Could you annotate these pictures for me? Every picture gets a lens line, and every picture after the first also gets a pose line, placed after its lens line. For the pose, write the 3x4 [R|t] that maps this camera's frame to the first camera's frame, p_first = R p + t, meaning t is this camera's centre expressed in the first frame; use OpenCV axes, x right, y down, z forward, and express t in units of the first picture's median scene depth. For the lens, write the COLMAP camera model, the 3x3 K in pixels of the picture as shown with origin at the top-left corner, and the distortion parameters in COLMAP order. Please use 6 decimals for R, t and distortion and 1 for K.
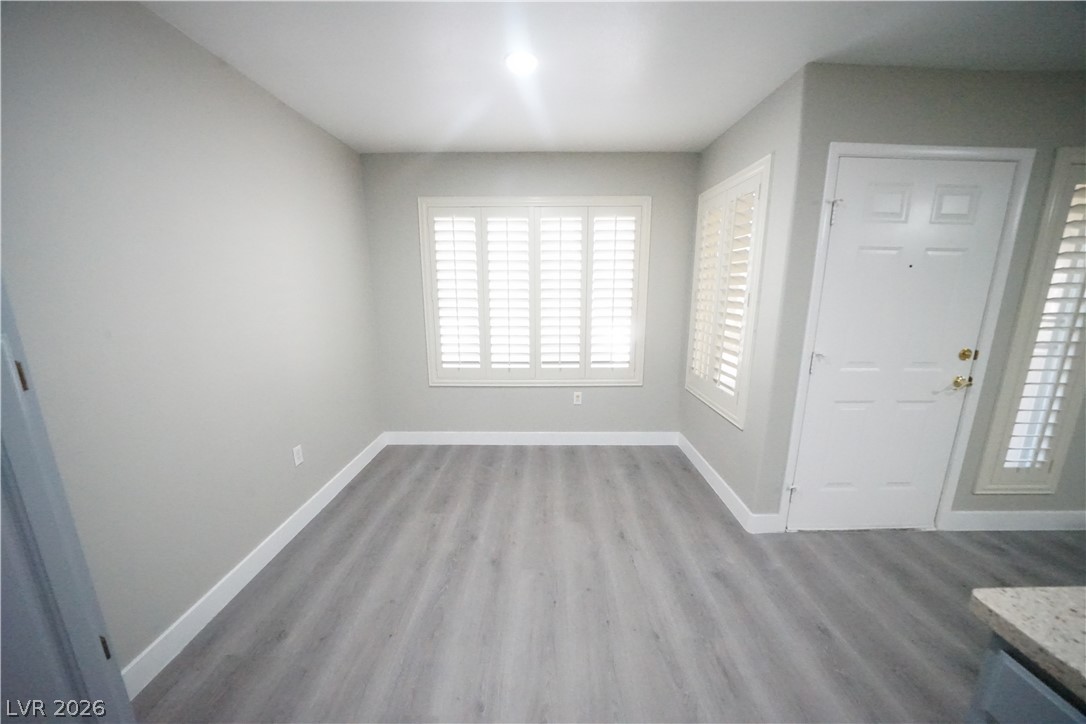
lens RADIAL K [[375.3, 0, 543.0], [0, 375.3, 362.0], [0, 0, 1]] dist [-0.020359, 0.000394]
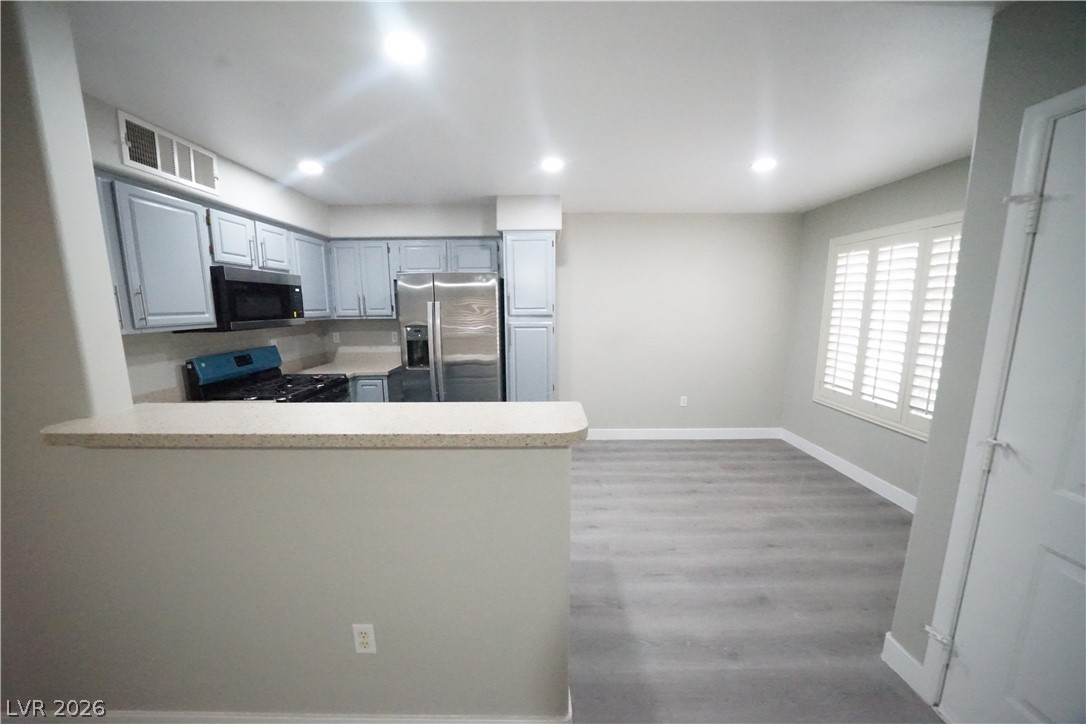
lens RADIAL K [[375.3, 0, 543.0], [0, 375.3, 362.0], [0, 0, 1]] dist [-0.020359, 0.000394]
pose [[0.008469, 0.154203, -0.988003, 0.905473], [-0.196006, 0.969128, 0.149577, -0.066295], [0.980566, 0.192388, 0.038432, 0.148991]]
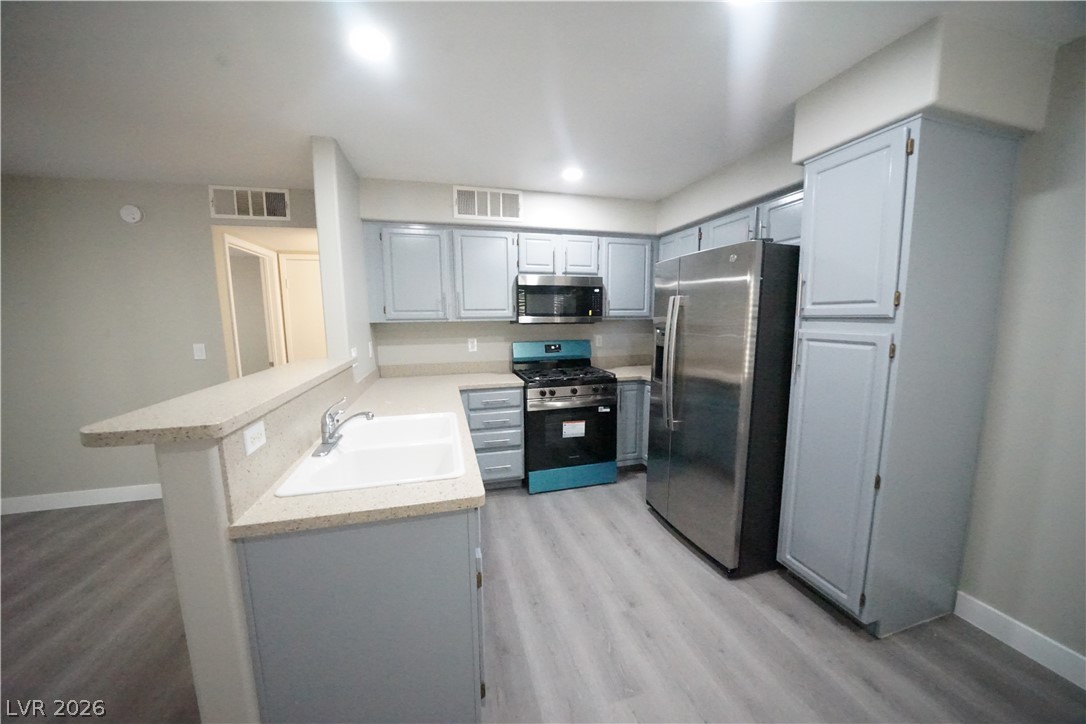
lens RADIAL K [[377.4, 0, 543.0], [0, 377.4, 362.0], [0, 0, 1]] dist [-0.022809, 0.000030]
pose [[-0.964758, 0.042623, -0.259662, 0.300206], [-0.042519, 0.948574, 0.313687, -0.117566], [0.259679, 0.313672, -0.913333, 0.548341]]
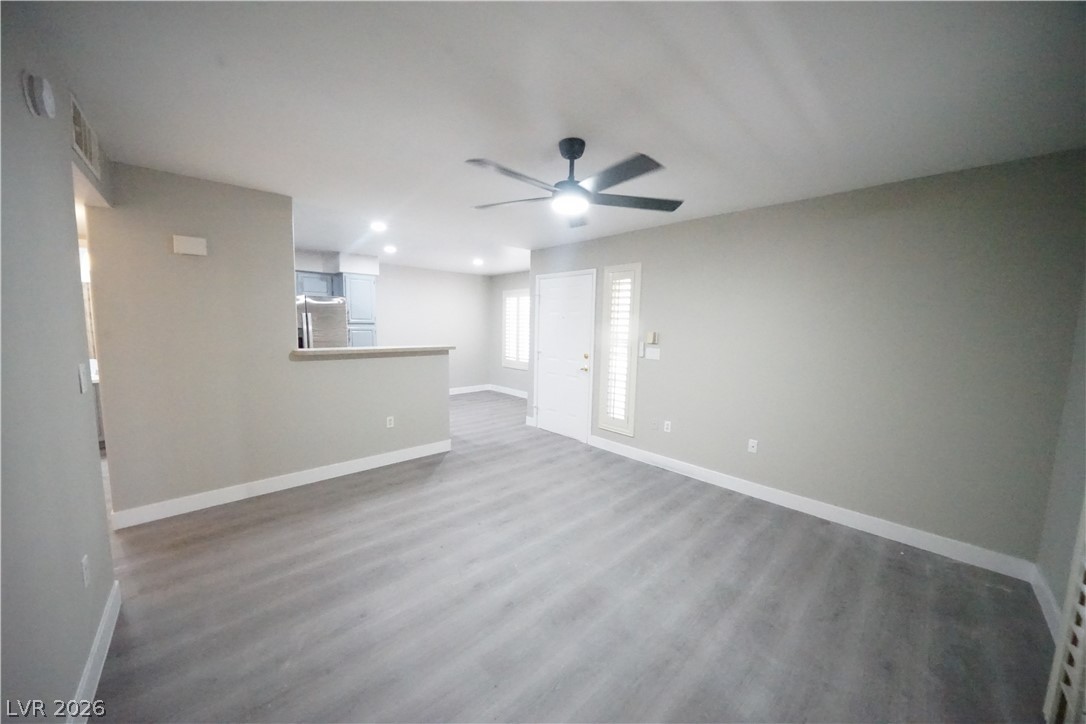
lens RADIAL K [[375.3, 0, 543.0], [0, 375.3, 362.0], [0, 0, 1]] dist [-0.020359, 0.000394]
pose [[0.685424, 0.084751, -0.723195, 1.832736], [-0.162986, 0.985860, -0.038941, 0.100312], [0.709668, 0.144562, 0.689545, -0.528968]]
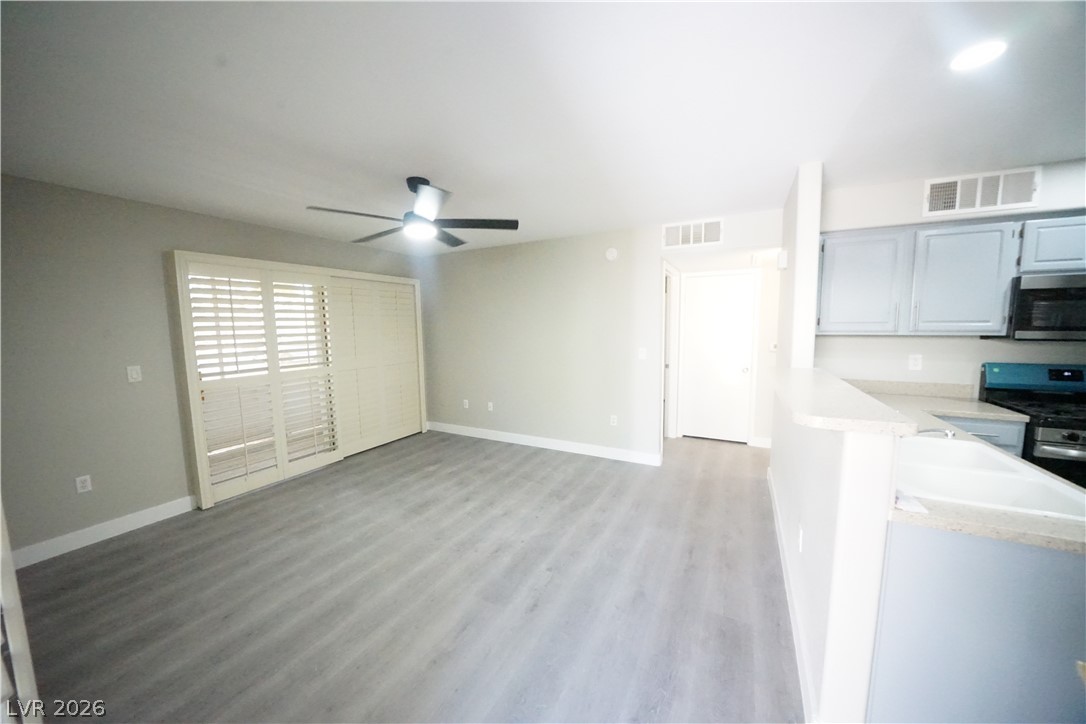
lens RADIAL K [[375.3, 0, 543.0], [0, 375.3, 362.0], [0, 0, 1]] dist [-0.020359, 0.000394]
pose [[-0.883692, -0.035342, 0.466733, 0.631605], [0.105205, 0.956635, 0.271629, -0.159366], [-0.456093, 0.289139, -0.841652, 0.672424]]
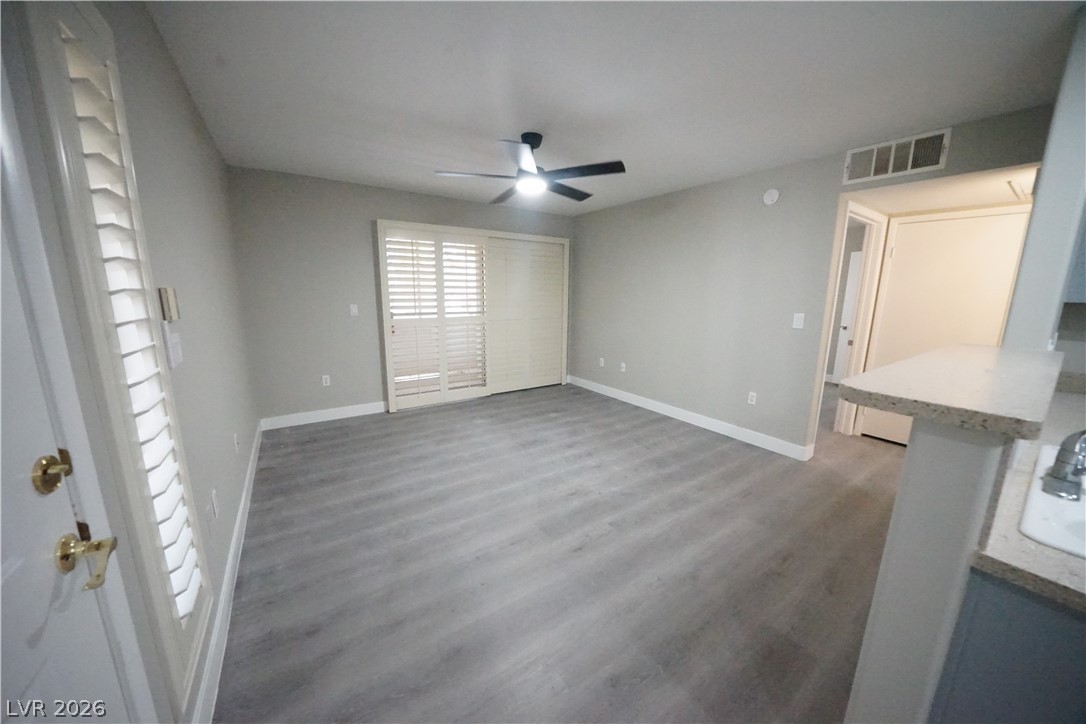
lens RADIAL K [[375.3, 0, 543.0], [0, 375.3, 362.0], [0, 0, 1]] dist [-0.020359, 0.000394]
pose [[-0.561145, -0.163285, 0.811452, 0.466774], [0.150299, 0.943950, 0.293884, -0.101098], [-0.813957, 0.286872, -0.505152, 0.546787]]
